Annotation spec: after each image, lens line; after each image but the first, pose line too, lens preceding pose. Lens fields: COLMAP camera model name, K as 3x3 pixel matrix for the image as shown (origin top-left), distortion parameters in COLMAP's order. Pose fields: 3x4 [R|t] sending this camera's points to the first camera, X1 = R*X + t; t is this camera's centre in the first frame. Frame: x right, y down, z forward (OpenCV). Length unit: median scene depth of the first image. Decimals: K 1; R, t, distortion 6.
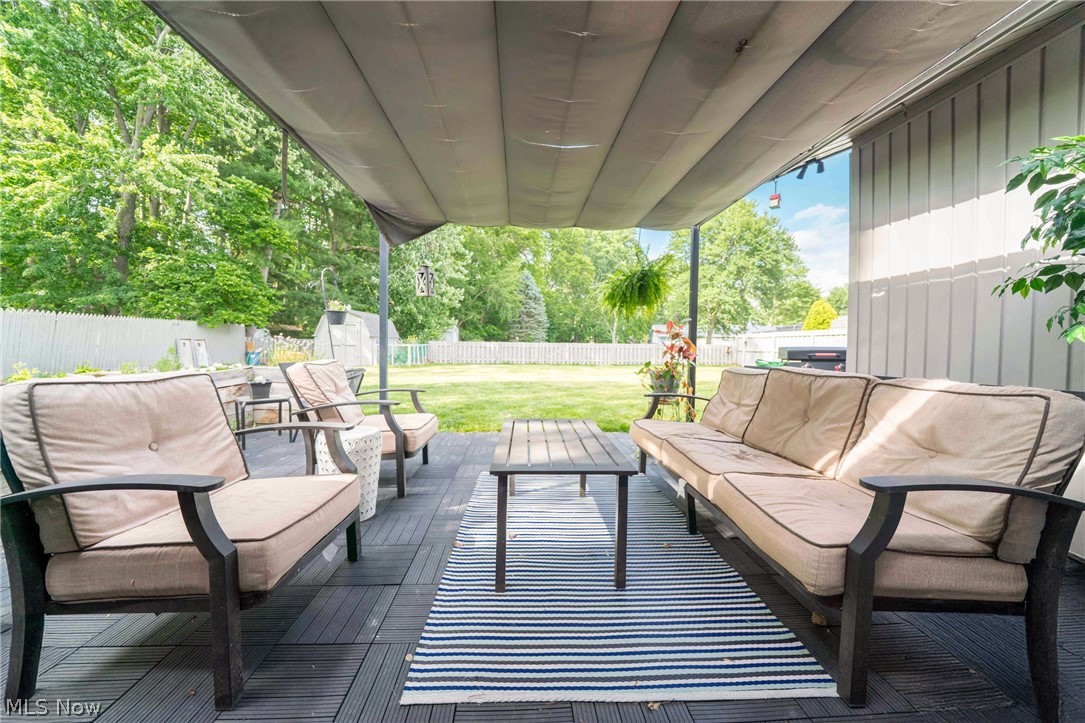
lens RADIAL K [[375.2, 0, 538.6], [0, 375.2, 350.3], [0, 0, 1]] dist [-0.010069, 0.000006]
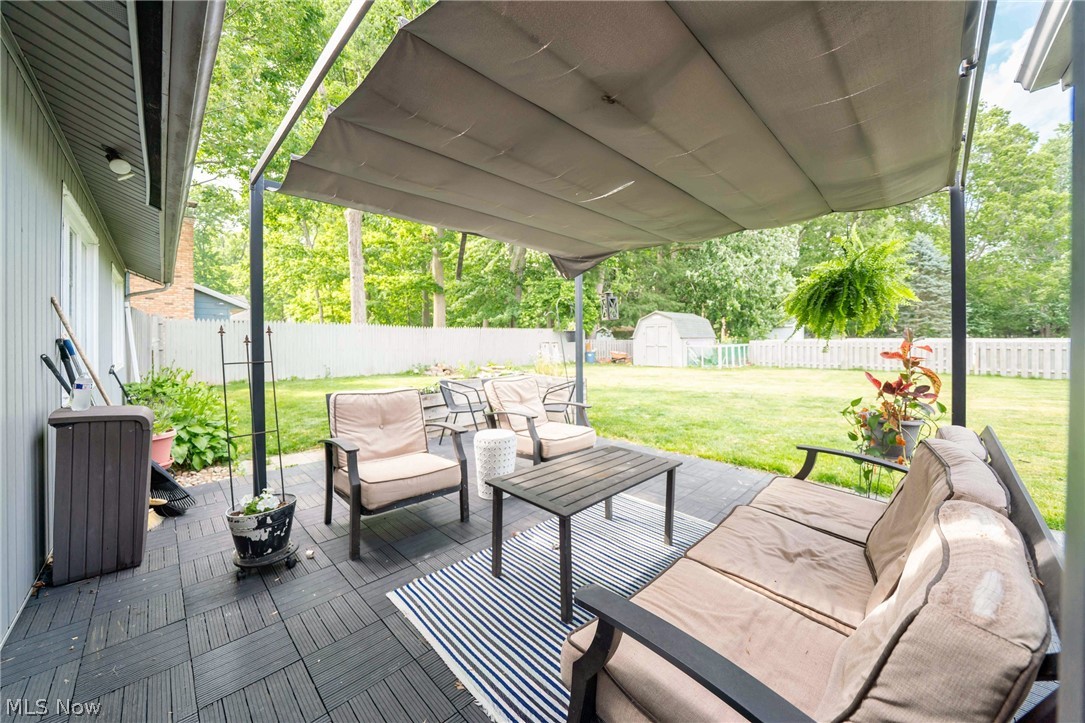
lens RADIAL K [[397.8, 0, 543.1], [0, 397.8, 341.2], [0, 0, 1]] dist [-0.012380, -0.000059]
pose [[0.673034, -0.010231, -0.739540, 0.644555], [0.000759, 0.999913, -0.013143, -0.097472], [0.739611, 0.008284, 0.672984, 0.115902]]
